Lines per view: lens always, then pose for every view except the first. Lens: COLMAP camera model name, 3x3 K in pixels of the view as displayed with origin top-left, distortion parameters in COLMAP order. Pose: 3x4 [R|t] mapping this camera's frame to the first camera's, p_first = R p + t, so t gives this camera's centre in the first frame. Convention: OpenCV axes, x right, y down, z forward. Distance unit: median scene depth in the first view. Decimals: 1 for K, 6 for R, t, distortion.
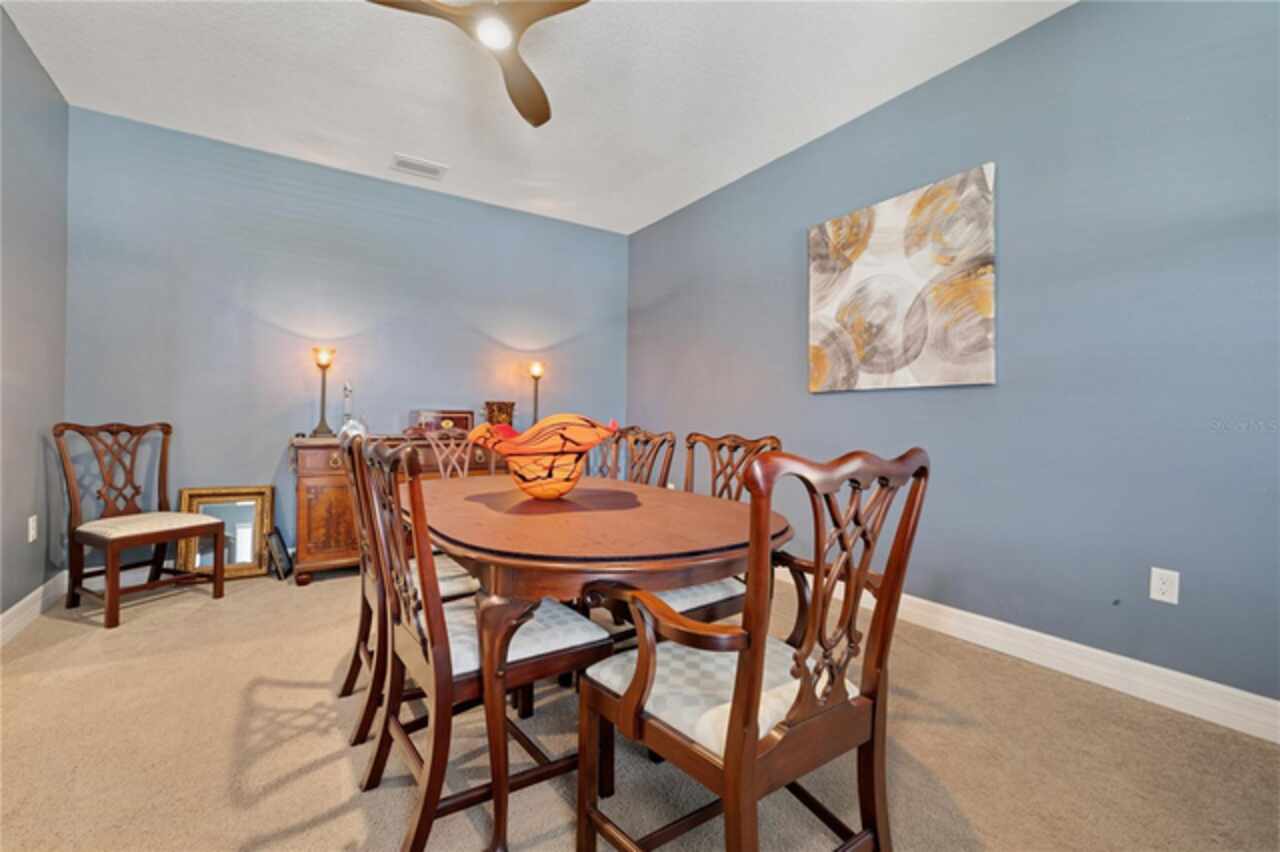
lens RADIAL K [[553.6, 0, 630.6], [0, 553.6, 421.9], [0, 0, 1]] dist [0.001526, -0.000170]
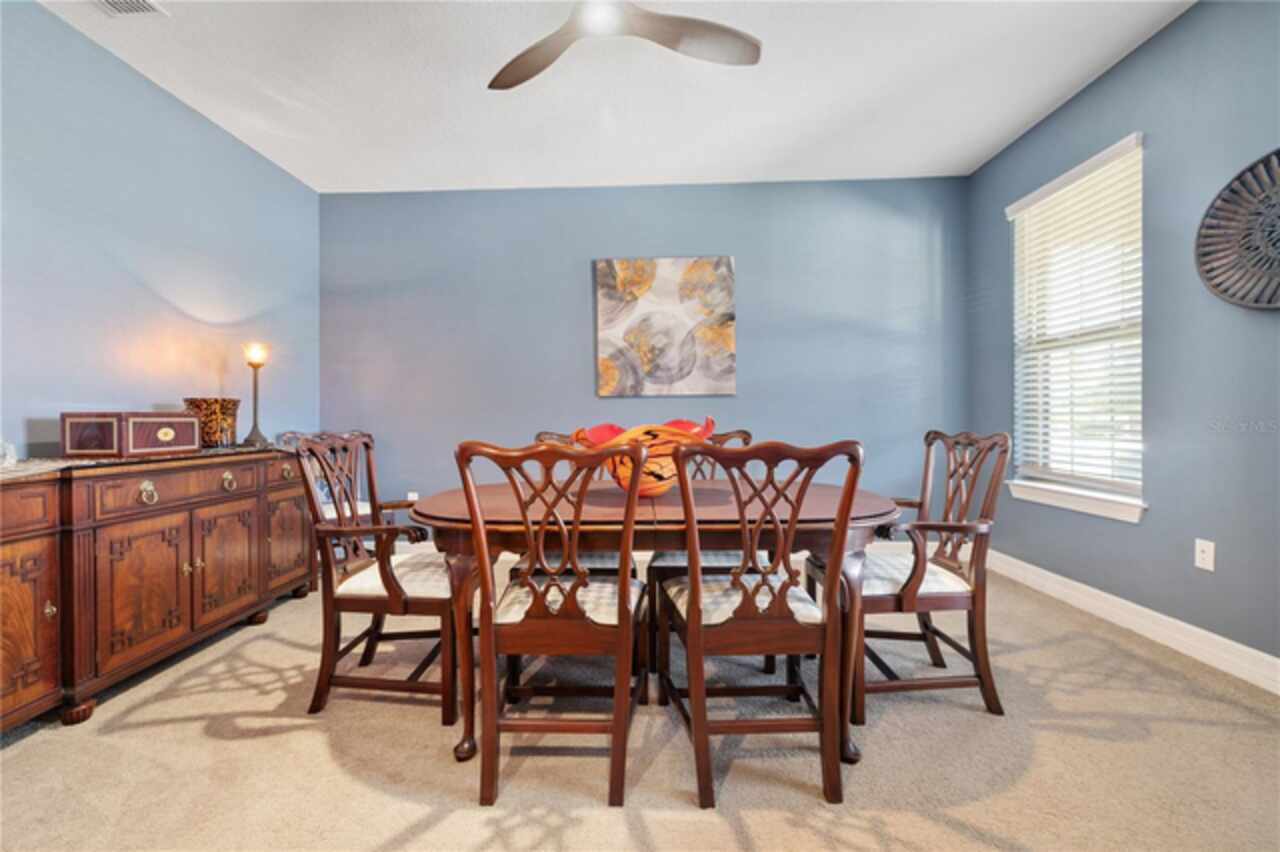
lens RADIAL K [[553.6, 0, 629.7], [0, 553.6, 422.2], [0, 0, 1]] dist [0.001526, -0.000170]
pose [[0.557303, -0.017963, 0.830115, -0.701374], [0.016150, 0.999811, 0.010792, -0.009852], [-0.830152, 0.007391, 0.557488, 0.298276]]
